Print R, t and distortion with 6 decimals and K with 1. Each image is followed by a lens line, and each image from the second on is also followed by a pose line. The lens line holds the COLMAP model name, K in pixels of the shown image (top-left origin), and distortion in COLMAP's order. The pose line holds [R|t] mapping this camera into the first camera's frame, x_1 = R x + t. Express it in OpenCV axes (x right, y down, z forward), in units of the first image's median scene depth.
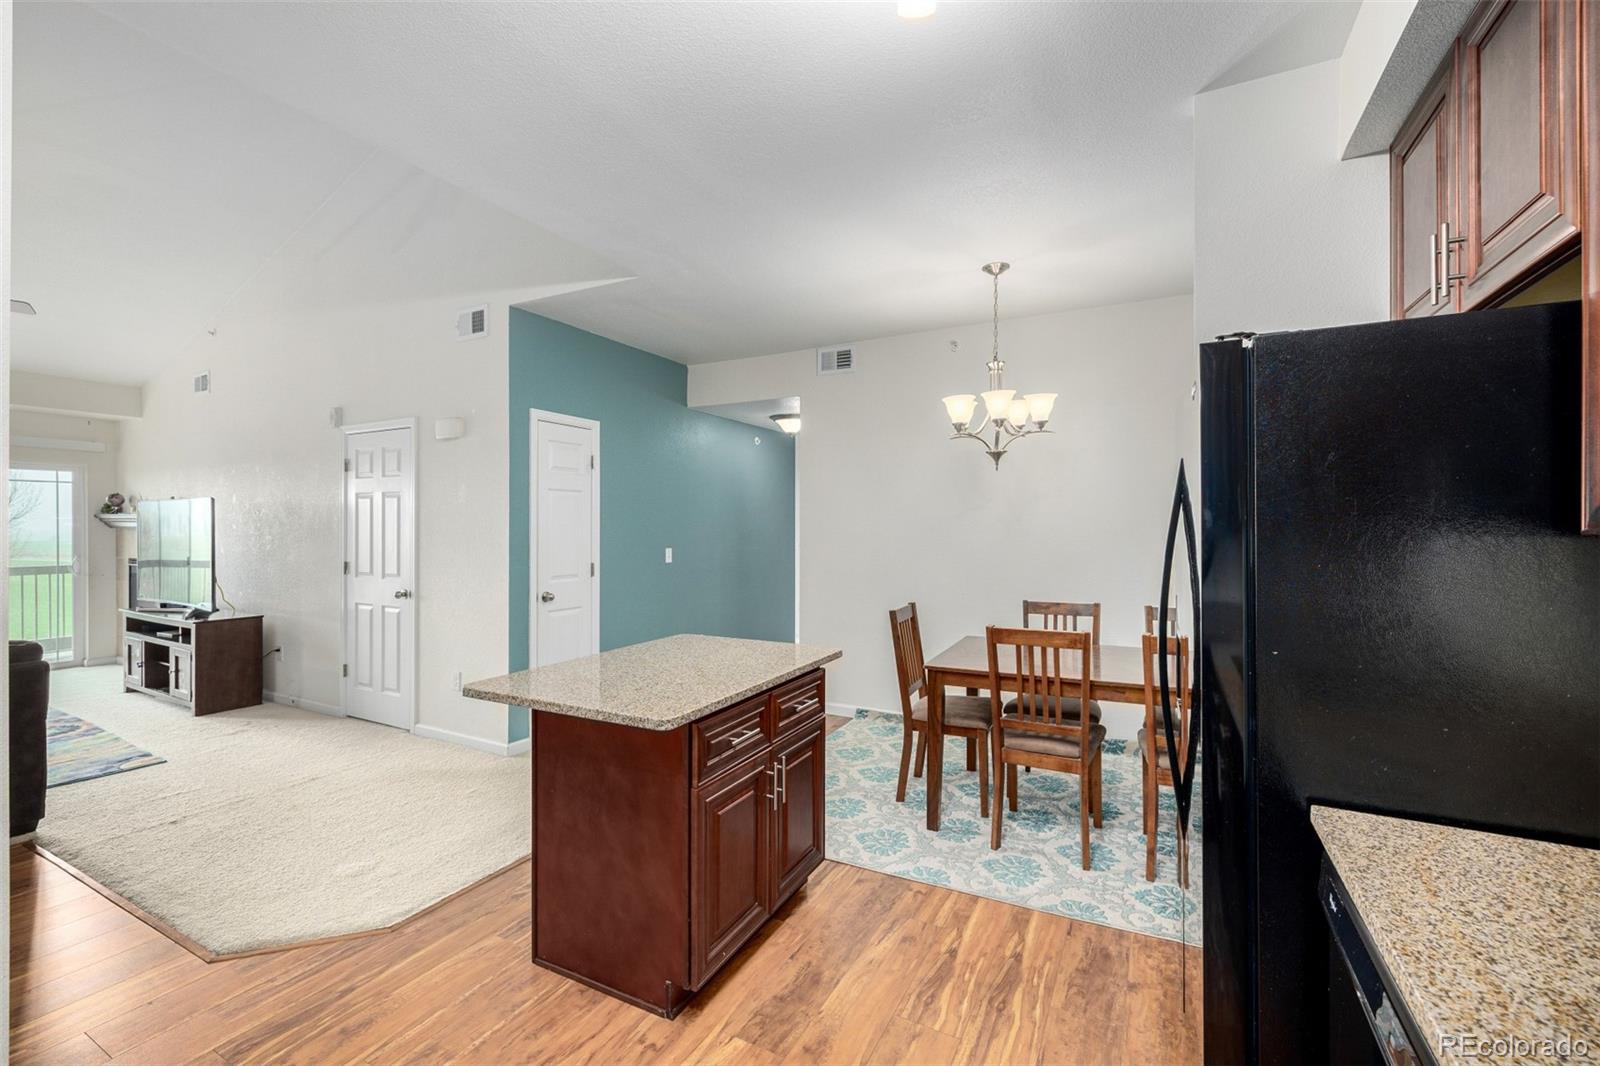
lens RADIAL K [[669.7, 0, 803.2], [0, 669.7, 527.8], [0, 0, 1]] dist [0.001391, -0.000051]
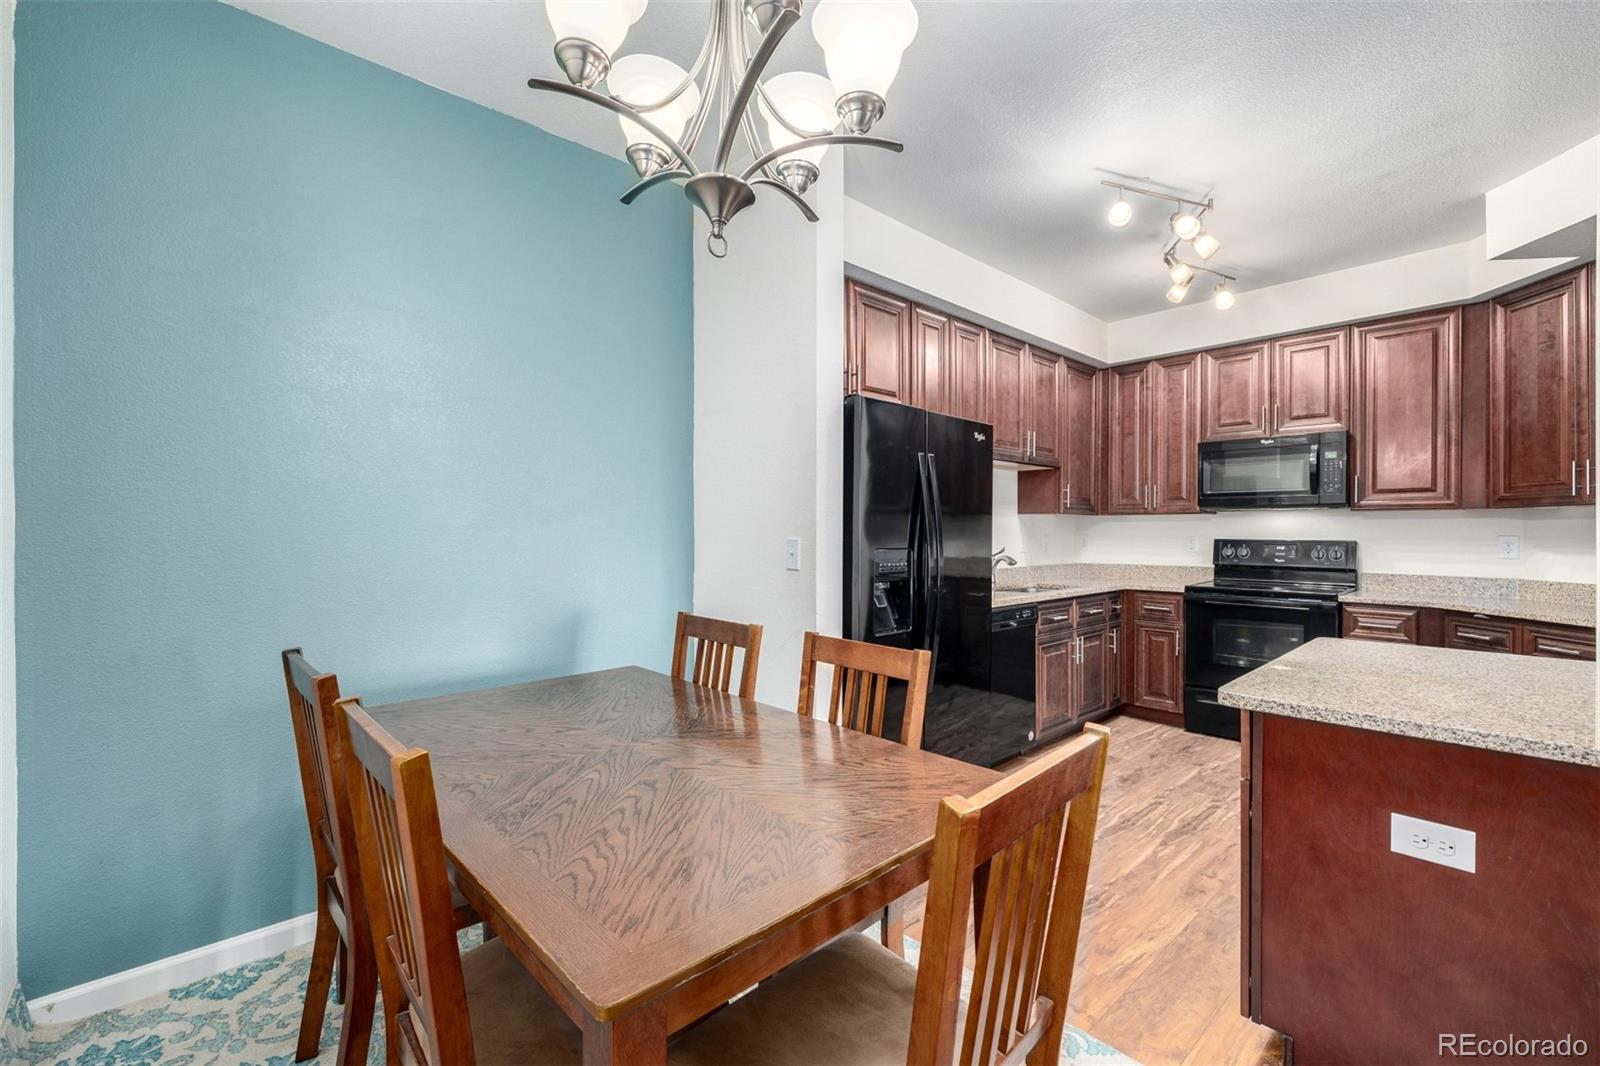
lens RADIAL K [[669.7, 0, 807.8], [0, 669.7, 534.4], [0, 0, 1]] dist [0.001391, -0.000051]
pose [[-0.941048, -0.004844, 0.338237, 0.194269], [-0.003164, 0.999980, 0.005519, 0.051219], [-0.338257, 0.004123, -0.941045, 1.658837]]
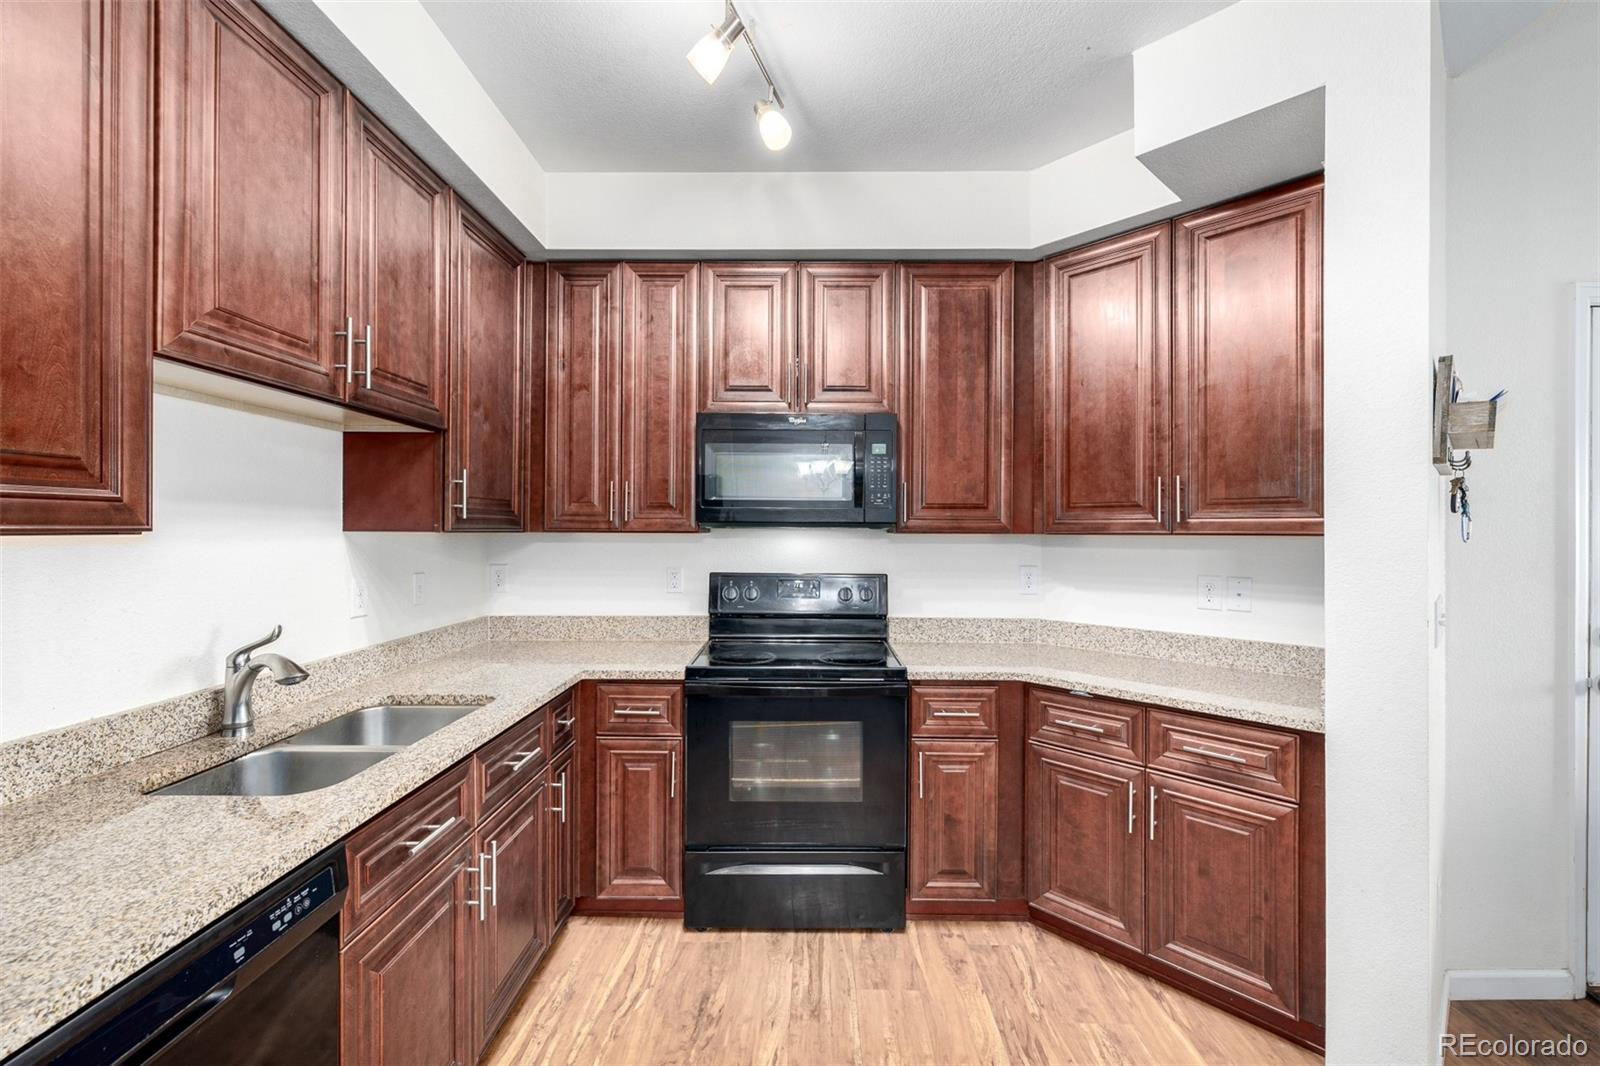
lens RADIAL K [[669.7, 0, 803.6], [0, 669.7, 528.4], [0, 0, 1]] dist [0.001391, -0.000051]
pose [[-0.889830, -0.006857, -0.456240, 0.151896], [-0.006106, 0.999976, -0.003120, 0.000996], [0.456251, 0.000010, -0.889851, 0.715754]]
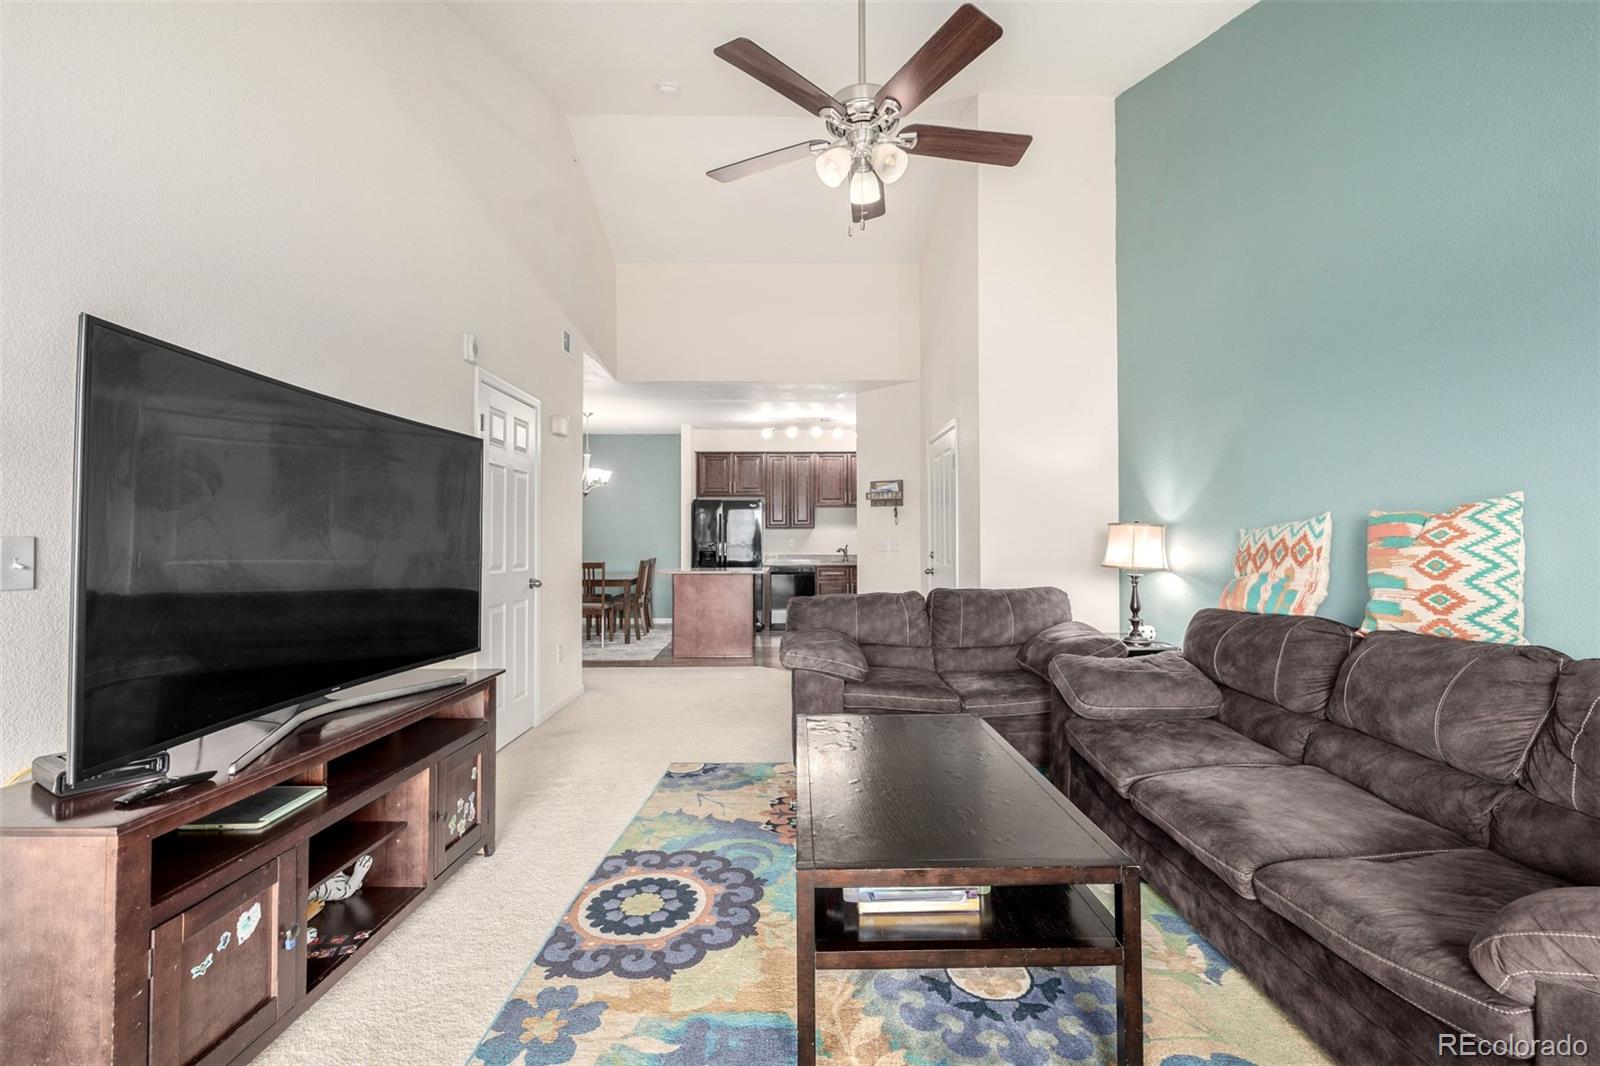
lens RADIAL K [[669.7, 0, 809.8], [0, 669.7, 526.2], [0, 0, 1]] dist [0.001391, -0.000051]
pose [[-0.495259, 0.017992, 0.868559, -2.719027], [0.004707, 0.999826, -0.018027, 0.056382], [-0.868732, -0.004839, -0.495258, 1.912876]]
